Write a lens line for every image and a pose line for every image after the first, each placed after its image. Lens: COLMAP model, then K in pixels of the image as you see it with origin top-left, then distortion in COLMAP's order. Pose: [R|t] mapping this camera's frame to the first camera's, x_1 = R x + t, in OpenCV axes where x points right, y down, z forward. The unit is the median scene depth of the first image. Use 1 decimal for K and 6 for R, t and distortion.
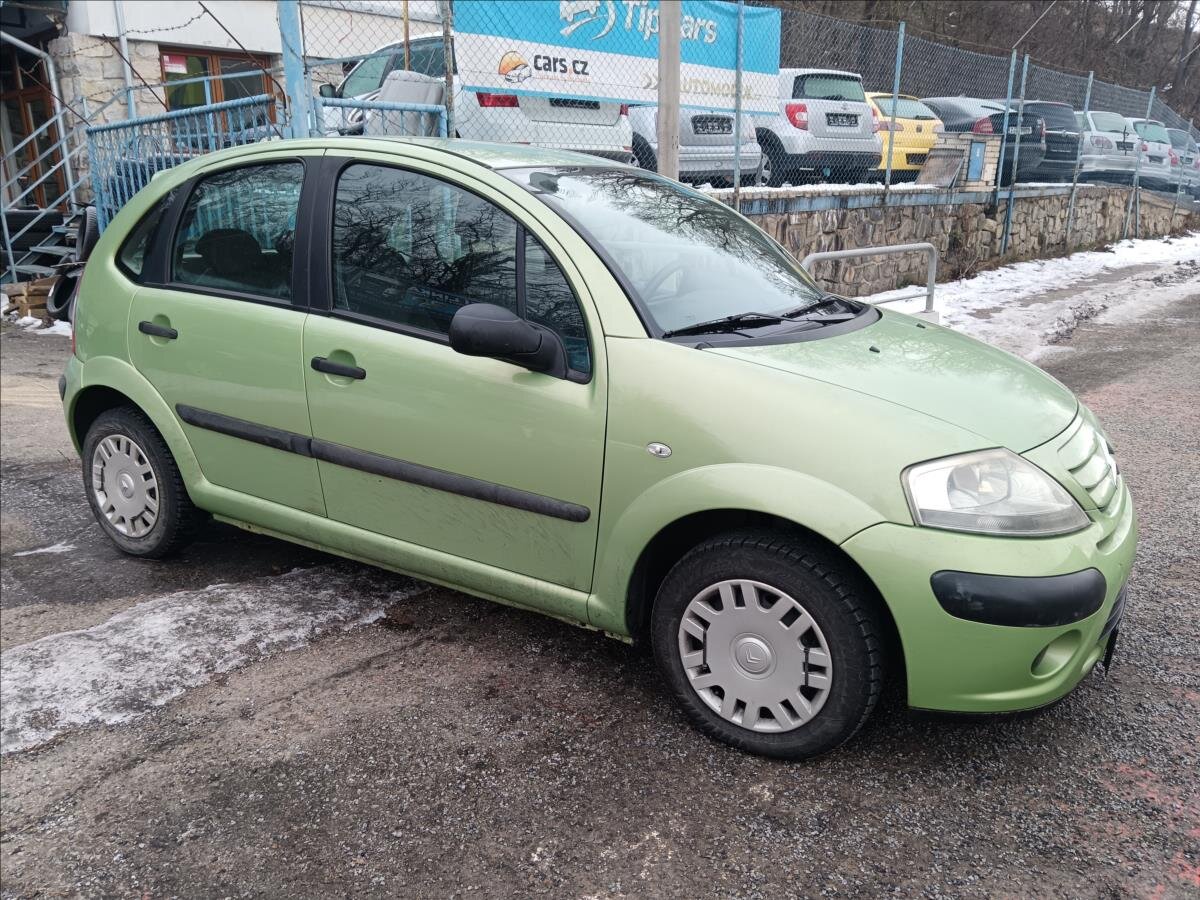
lens RADIAL K [[929.5, 0, 598.6], [0, 929.5, 451.1], [0, 0, 1]] dist [0.004554, -0.003075]
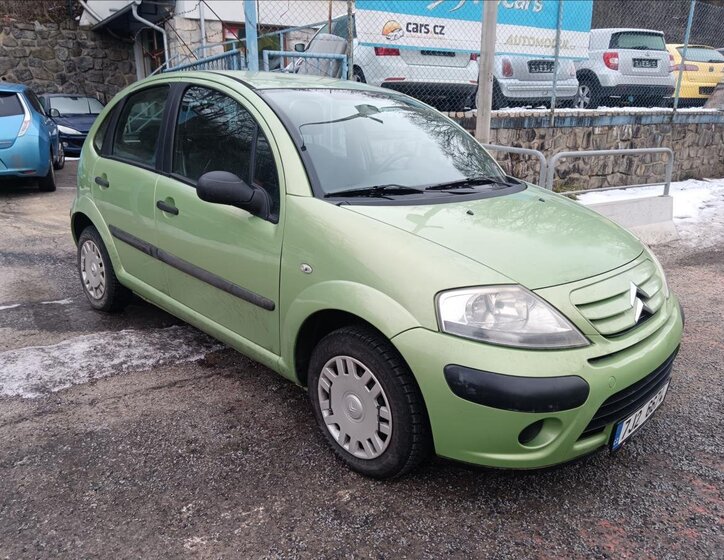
lens RADIAL K [[579.9, 0, 362.0], [0, 579.9, 280.0], [0, 0, 1]] dist [0.003912, -0.002746]
pose [[0.967651, 0.081864, -0.238641, 0.283649], [-0.079345, 0.996643, 0.020159, -0.006729], [0.239491, -0.000572, 0.970898, 0.053036]]
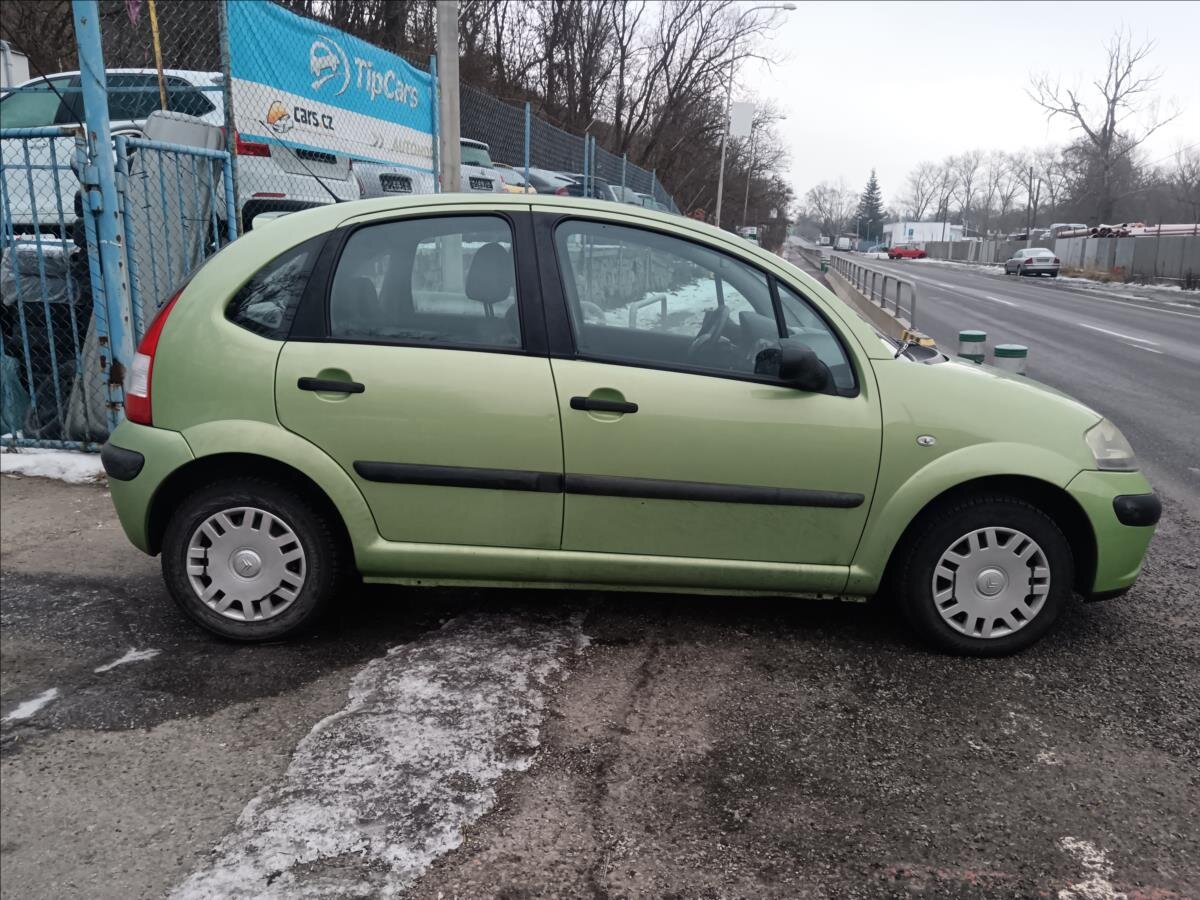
lens RADIAL K [[929.5, 0, 598.6], [0, 929.5, 451.1], [0, 0, 1]] dist [0.004554, -0.003075]
pose [[0.856518, -0.093009, 0.507668, -0.738819], [0.121925, 0.992251, -0.023918, -0.008775], [-0.501509, 0.082383, 0.861221, 0.061293]]
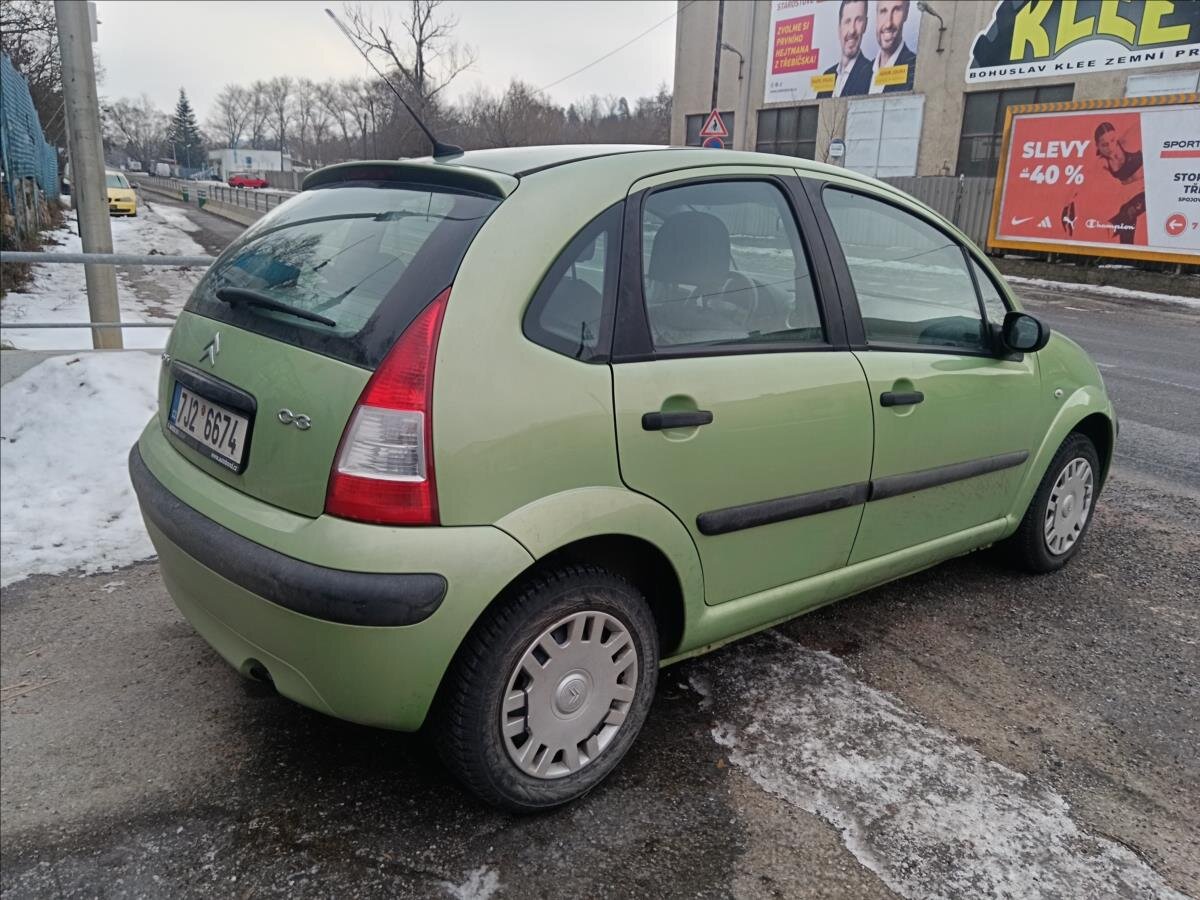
lens RADIAL K [[929.5, 0, 598.6], [0, 929.5, 451.1], [0, 0, 1]] dist [0.004554, -0.003075]
pose [[0.332733, -0.237722, 0.912566, -1.139805], [0.224369, 0.959872, 0.168237, -0.239546], [-0.915941, 0.148773, 0.372719, 0.819622]]
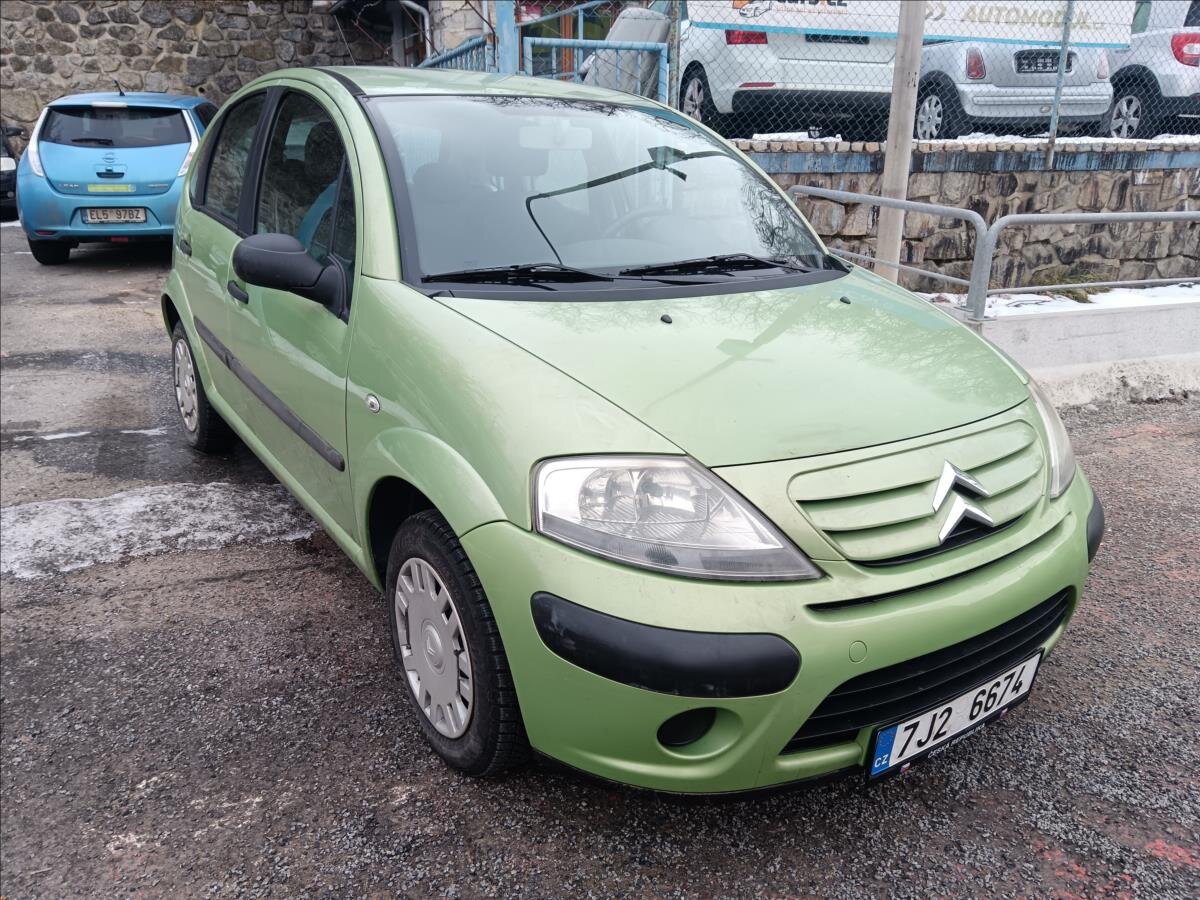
lens RADIAL K [[933.2, 0, 598.5], [0, 933.2, 448.7], [0, 0, 1]] dist [-0.005714, 0.013170]
pose [[0.903448, 0.149329, -0.401849, 0.465062], [-0.131070, 0.988702, 0.072730, -0.038647], [0.408169, -0.013038, 0.912813, 0.181643]]
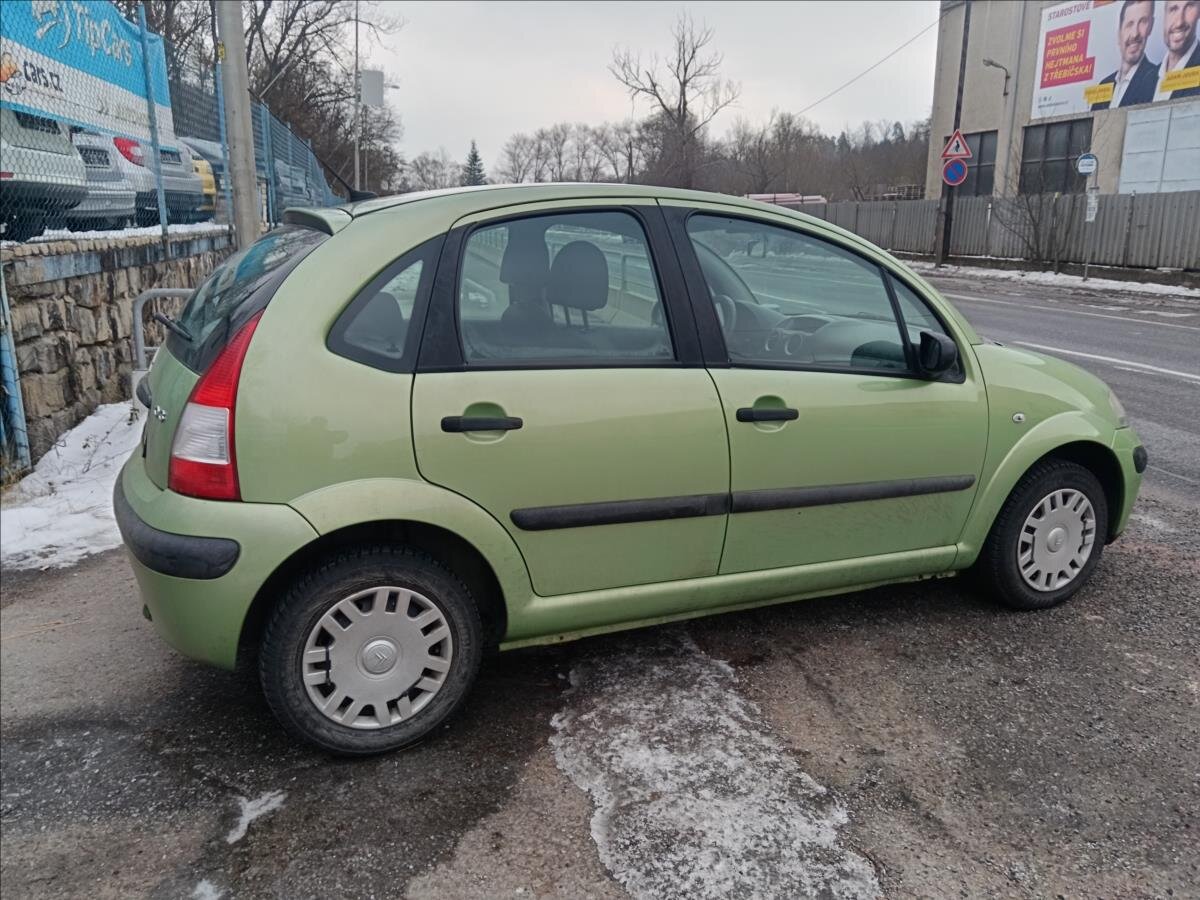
lens RADIAL K [[933.2, 0, 598.5], [0, 933.2, 448.7], [0, 0, 1]] dist [-0.005714, 0.013170]
pose [[0.579054, -0.190244, 0.792782, -1.053690], [0.222491, 0.972359, 0.070828, -0.145499], [-0.784343, 0.135374, 0.605376, 0.466925]]
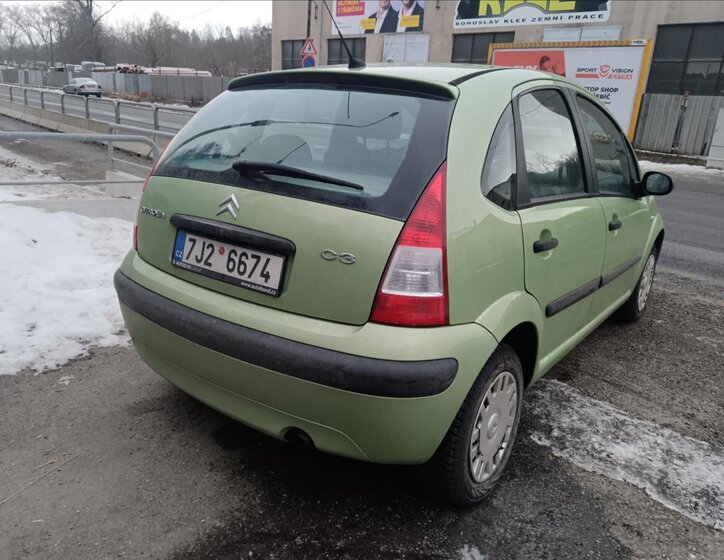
lens RADIAL K [[579.9, 0, 362.0], [0, 579.9, 280.0], [0, 0, 1]] dist [0.003912, -0.002746]
pose [[0.100180, -0.289306, 0.951980, -1.157395], [0.218435, 0.939846, 0.262632, -0.317716], [-0.970696, 0.181635, 0.157349, 1.128199]]
